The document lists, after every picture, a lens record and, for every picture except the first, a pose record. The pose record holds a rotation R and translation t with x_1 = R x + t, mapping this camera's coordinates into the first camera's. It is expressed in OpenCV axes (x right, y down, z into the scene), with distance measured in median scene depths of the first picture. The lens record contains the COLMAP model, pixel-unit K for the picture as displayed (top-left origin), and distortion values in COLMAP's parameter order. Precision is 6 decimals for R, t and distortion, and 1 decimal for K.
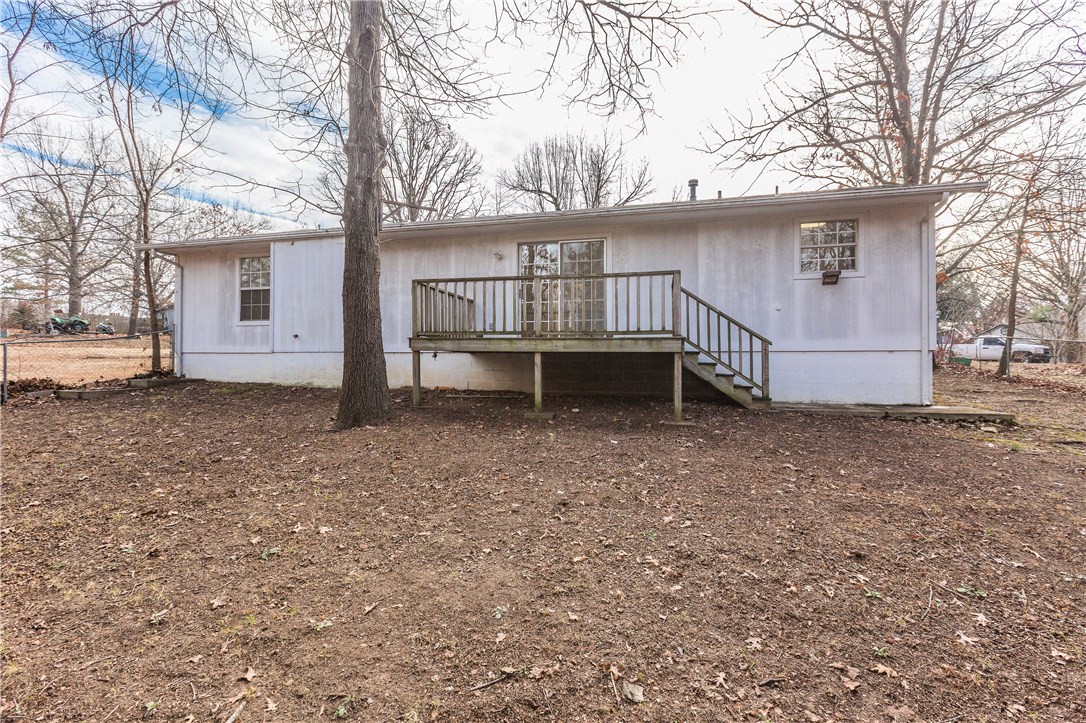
lens RADIAL K [[495.1, 0, 543.2], [0, 495.1, 361.3], [0, 0, 1]] dist [0.001576, 0.000146]
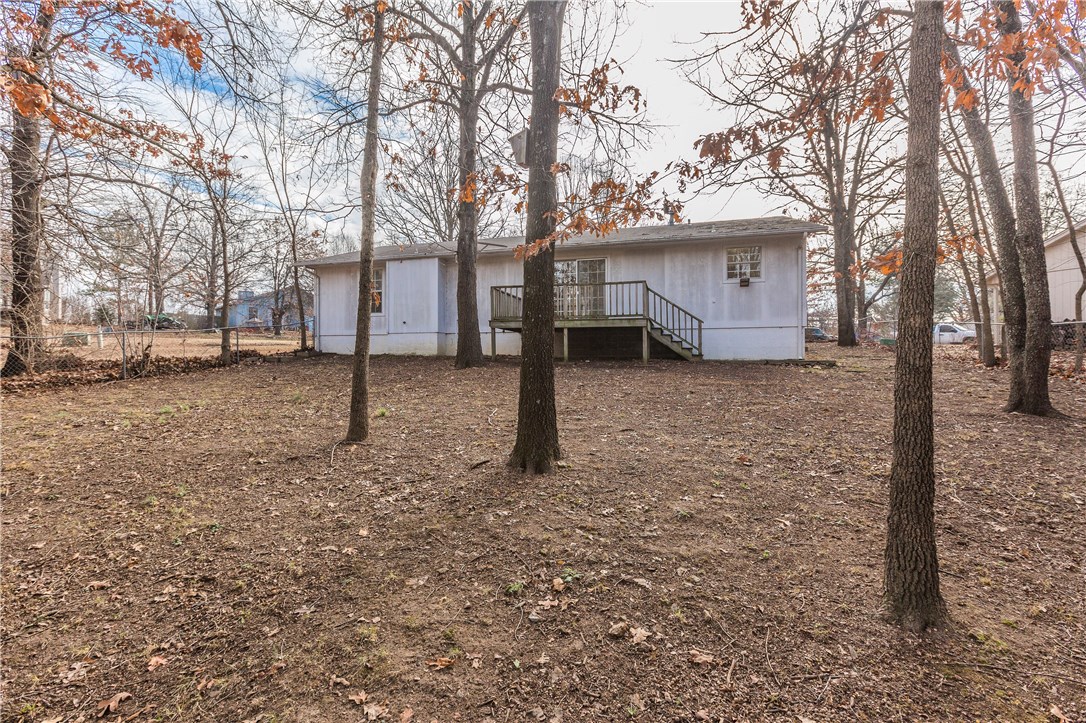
lens RADIAL K [[495.1, 0, 542.9], [0, 495.1, 359.4], [0, 0, 1]] dist [0.001576, 0.000146]
pose [[0.999611, -0.005197, -0.027400, -0.037358], [0.005266, 0.999983, 0.002428, 0.076210], [0.027387, -0.002571, 0.999622, -0.643808]]
